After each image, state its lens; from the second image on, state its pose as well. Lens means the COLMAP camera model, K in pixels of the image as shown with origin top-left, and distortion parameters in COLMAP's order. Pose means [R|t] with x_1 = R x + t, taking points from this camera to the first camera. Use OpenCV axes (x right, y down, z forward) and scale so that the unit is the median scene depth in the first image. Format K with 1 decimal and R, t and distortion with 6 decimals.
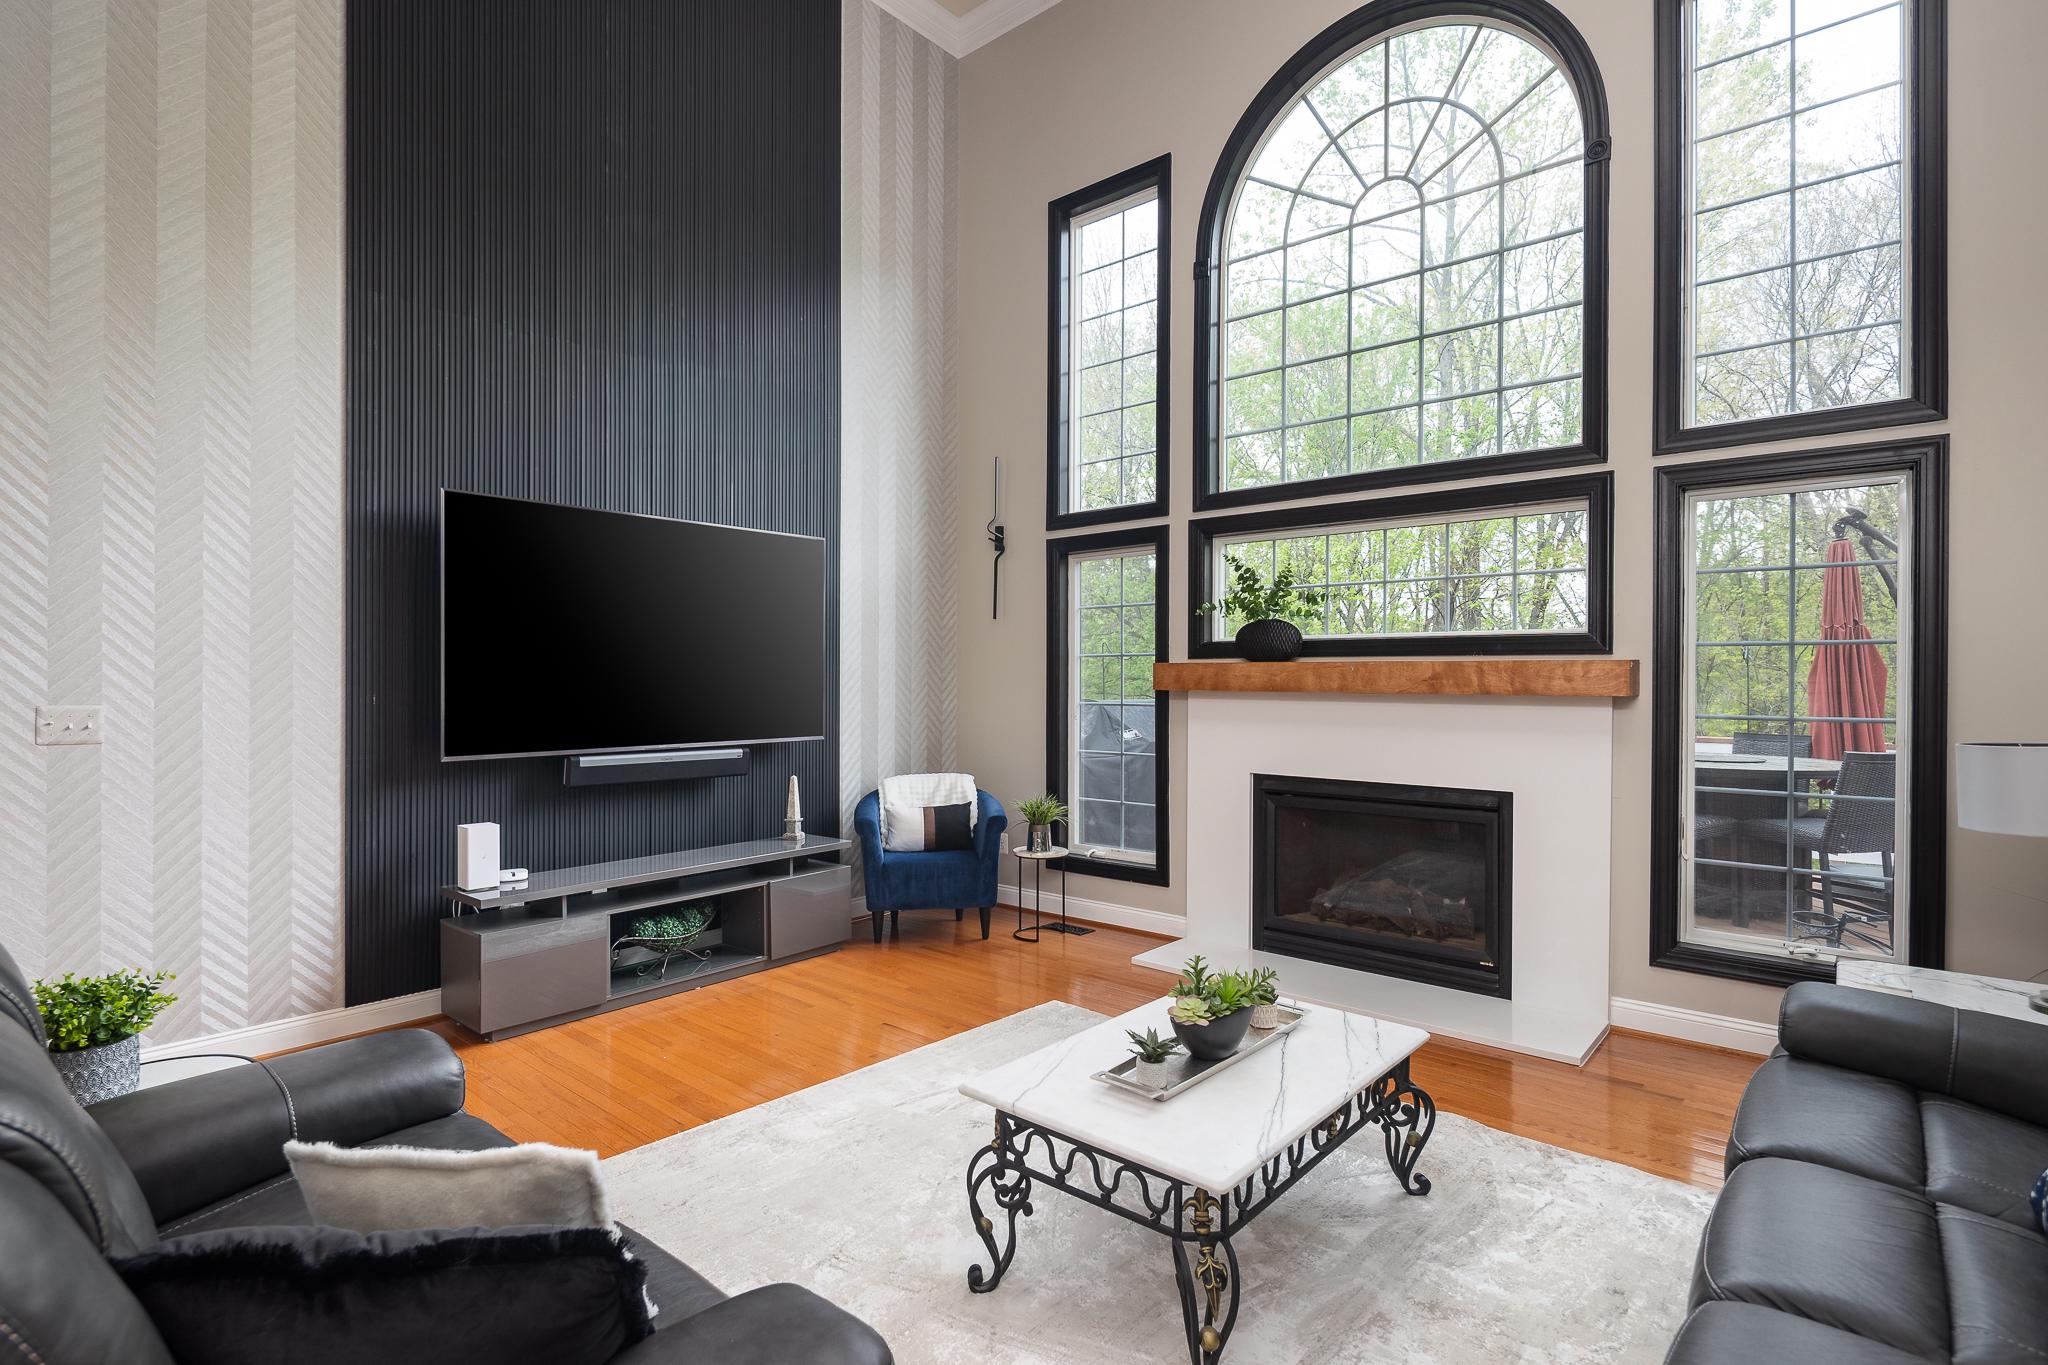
lens RADIAL K [[998.0, 0, 1020.6], [0, 998.0, 691.8], [0, 0, 1]] dist [-0.002177, -0.000211]
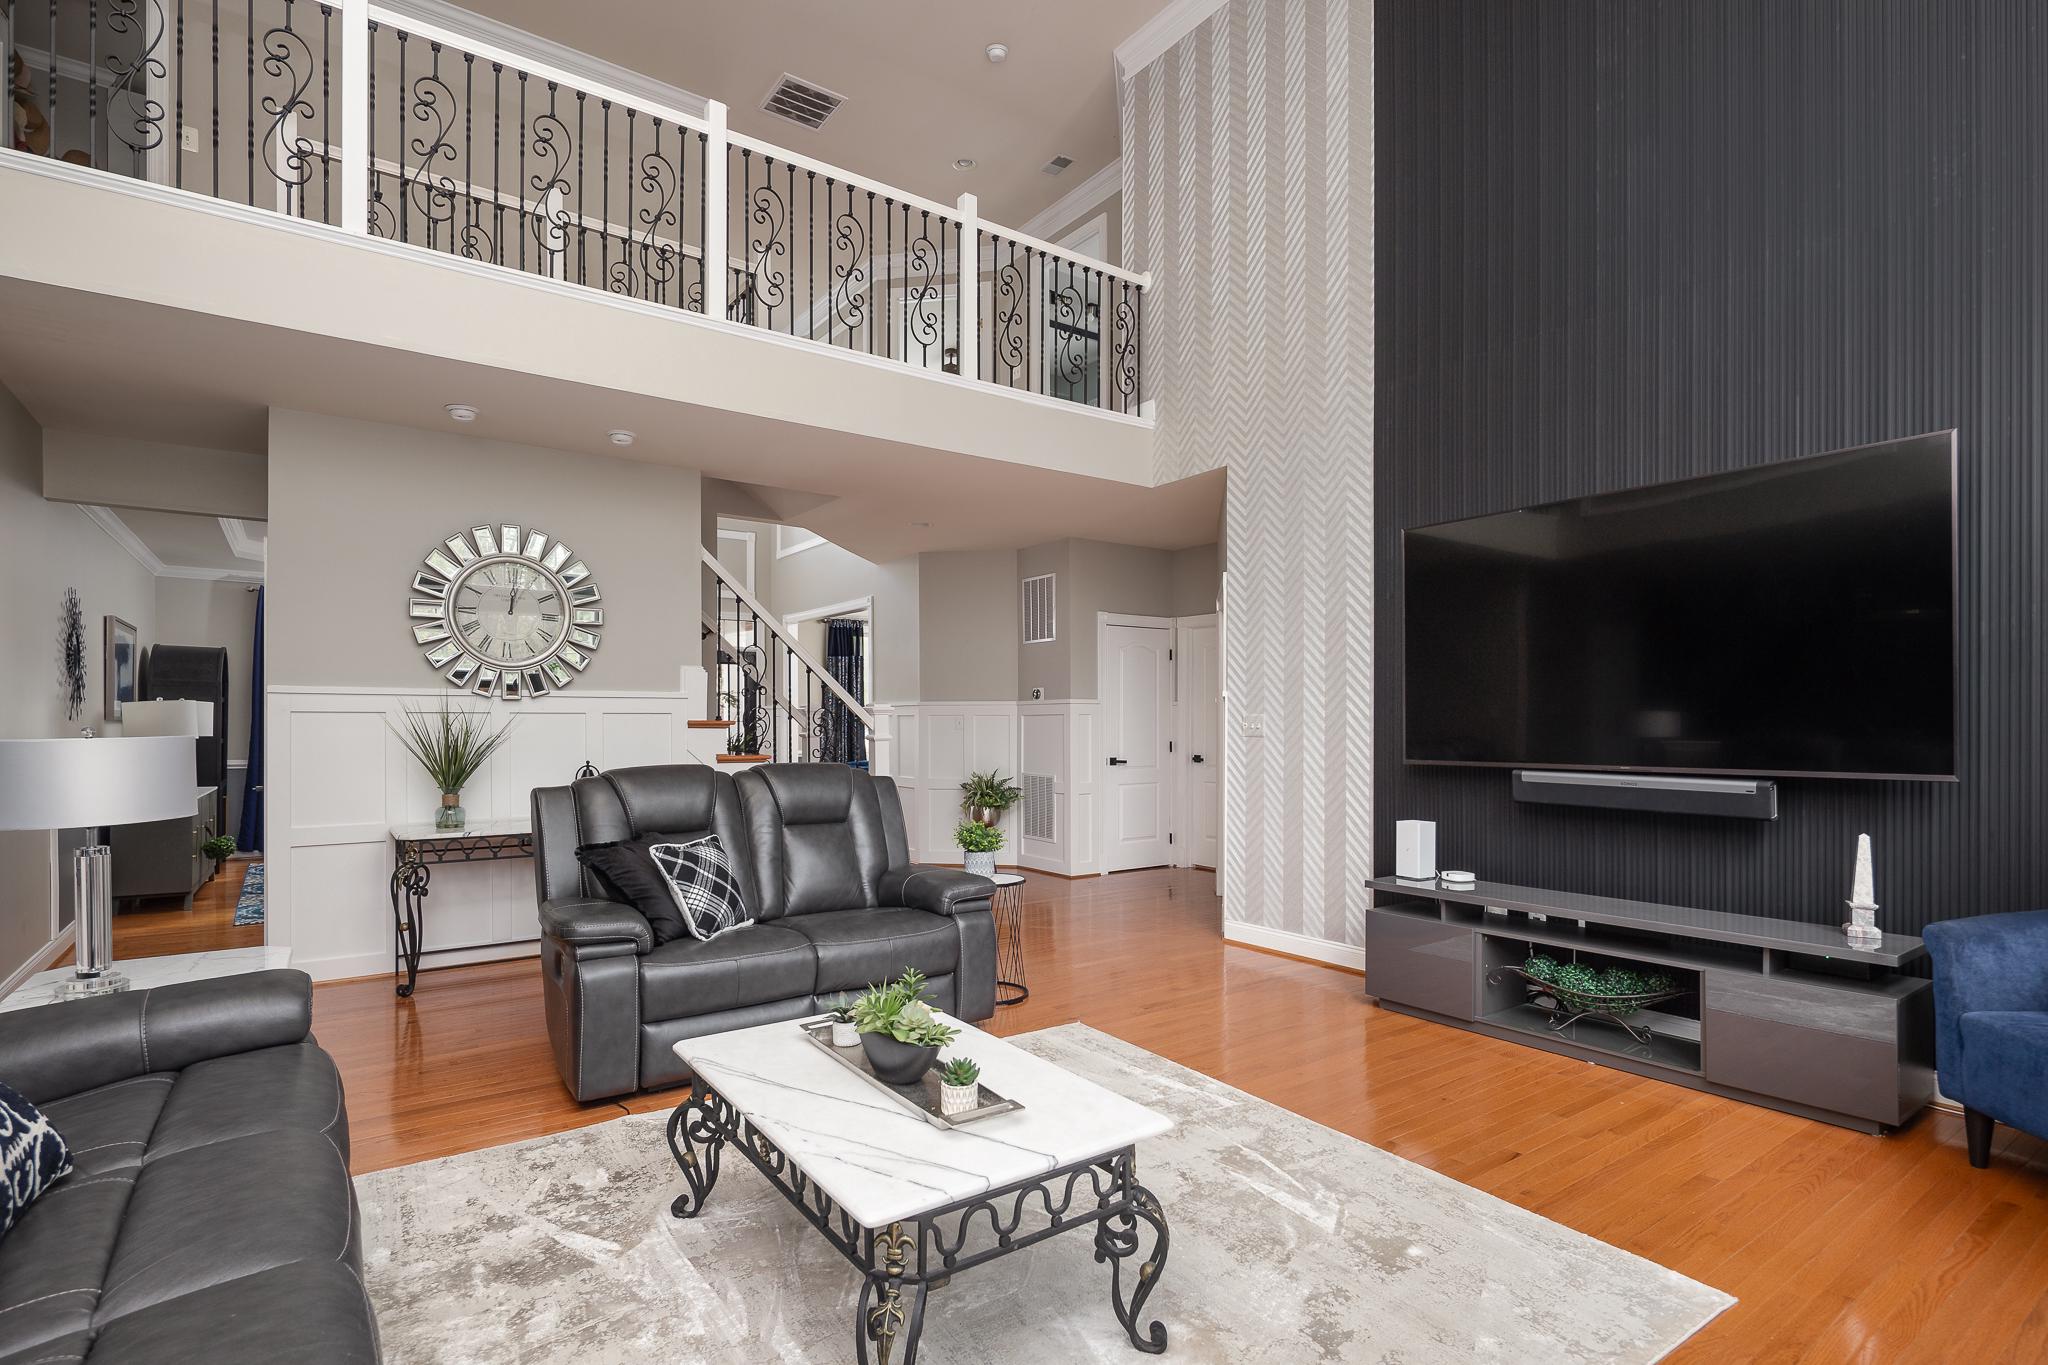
lens RADIAL K [[998.0, 0, 1020.6], [0, 998.0, 671.5], [0, 0, 1]] dist [-0.002177, -0.000211]
pose [[-0.231228, -0.042473, -0.971972, 0.603877], [-0.003450, 0.999076, -0.042837, 0.011102], [0.972894, -0.006552, -0.231160, 0.734201]]
